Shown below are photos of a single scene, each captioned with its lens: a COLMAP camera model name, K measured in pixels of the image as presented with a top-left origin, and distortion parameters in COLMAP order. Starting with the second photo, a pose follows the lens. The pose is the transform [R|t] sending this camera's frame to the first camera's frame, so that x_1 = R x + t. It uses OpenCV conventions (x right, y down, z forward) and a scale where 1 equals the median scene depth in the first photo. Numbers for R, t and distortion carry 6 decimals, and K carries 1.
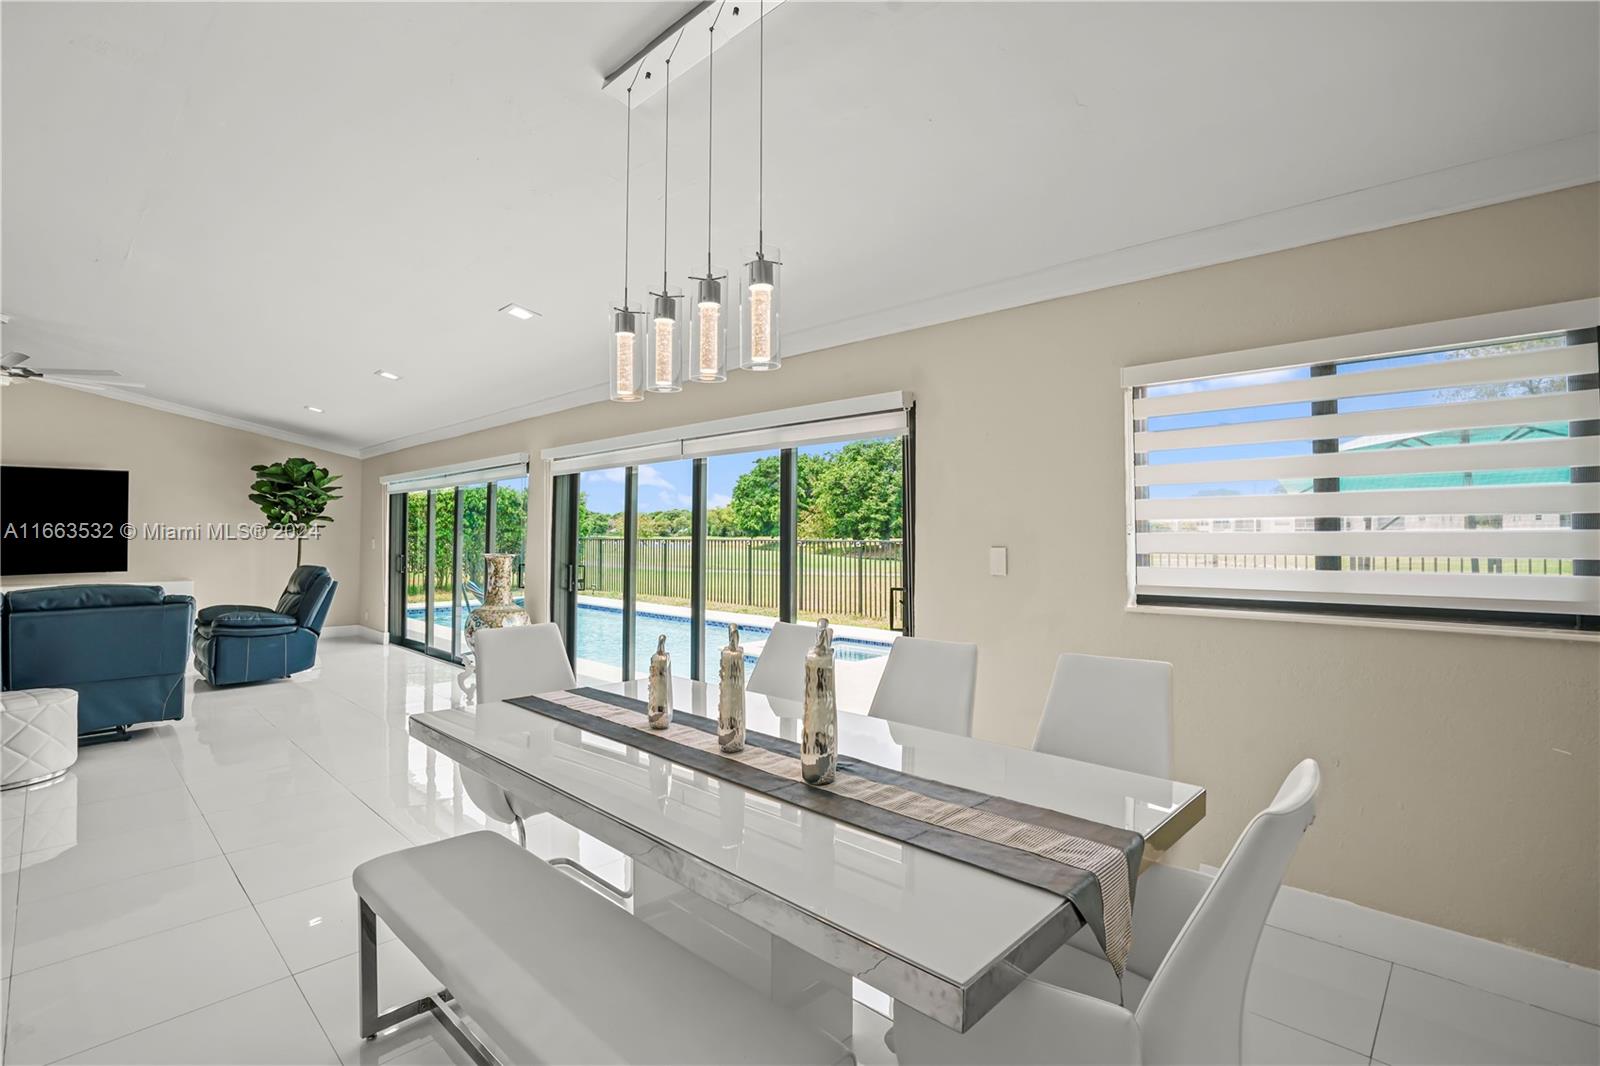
lens RADIAL K [[749.9, 0, 808.5], [0, 749.9, 515.6], [0, 0, 1]] dist [-0.041697, 0.010081]
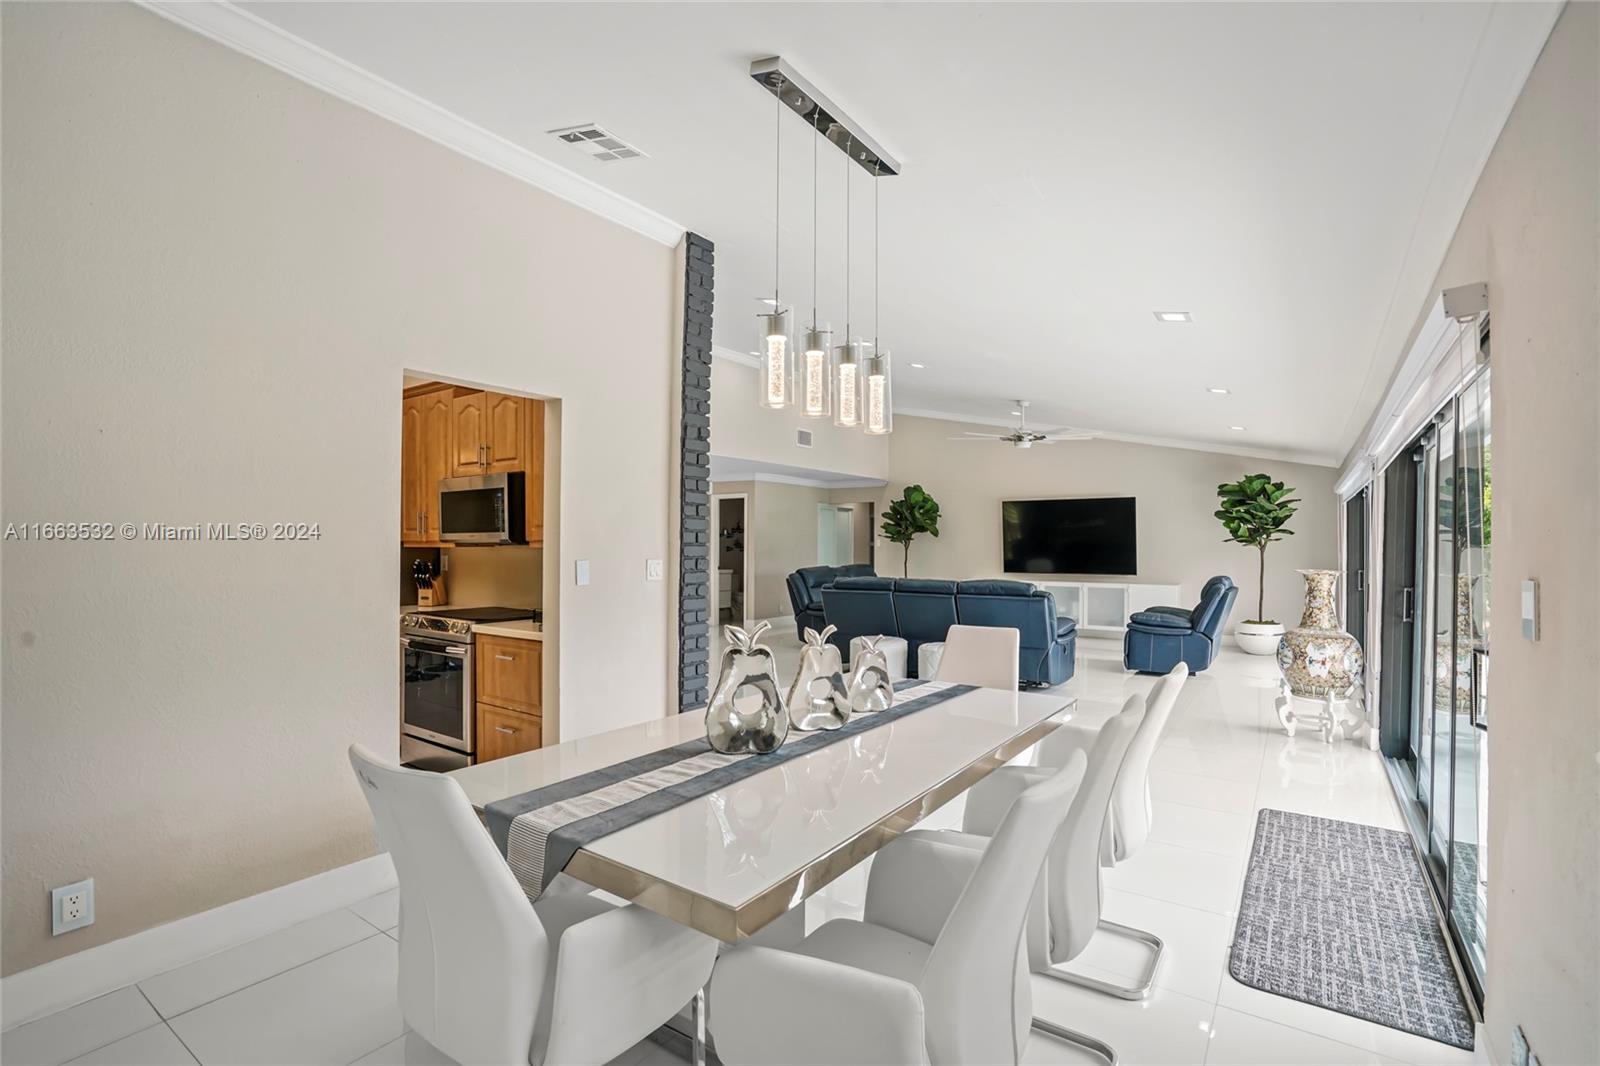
lens RADIAL K [[749.9, 0, 792.9], [0, 749.9, 544.0], [0, 0, 1]] dist [-0.041697, 0.010081]
pose [[0.162132, 0.003021, -0.986764, 0.295156], [0.018271, 0.999815, 0.006063, 0.003089], [0.986600, -0.019012, 0.162047, 0.219735]]
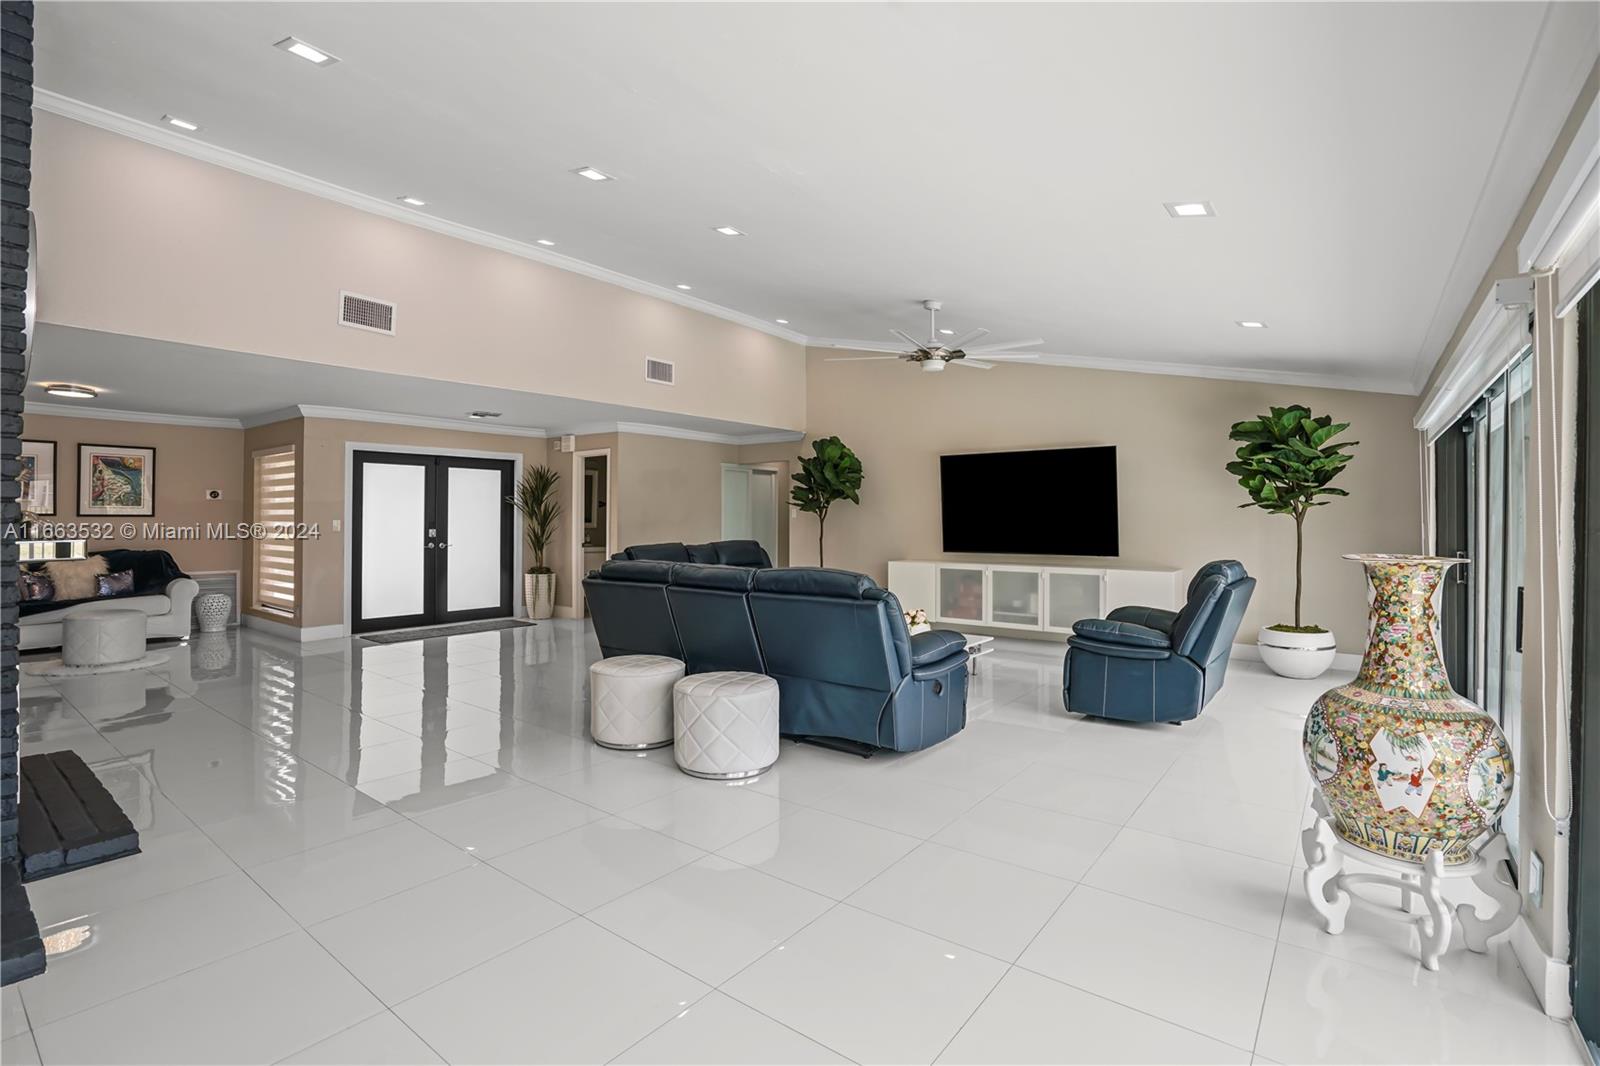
lens RADIAL K [[749.9, 0, 785.3], [0, 749.9, 510.9], [0, 0, 1]] dist [-0.041697, 0.010081]
pose [[0.100737, -0.009122, -0.994871, -0.062091], [0.019218, 0.999789, -0.007221, 0.021177], [0.994727, -0.018392, 0.100891, 0.565324]]
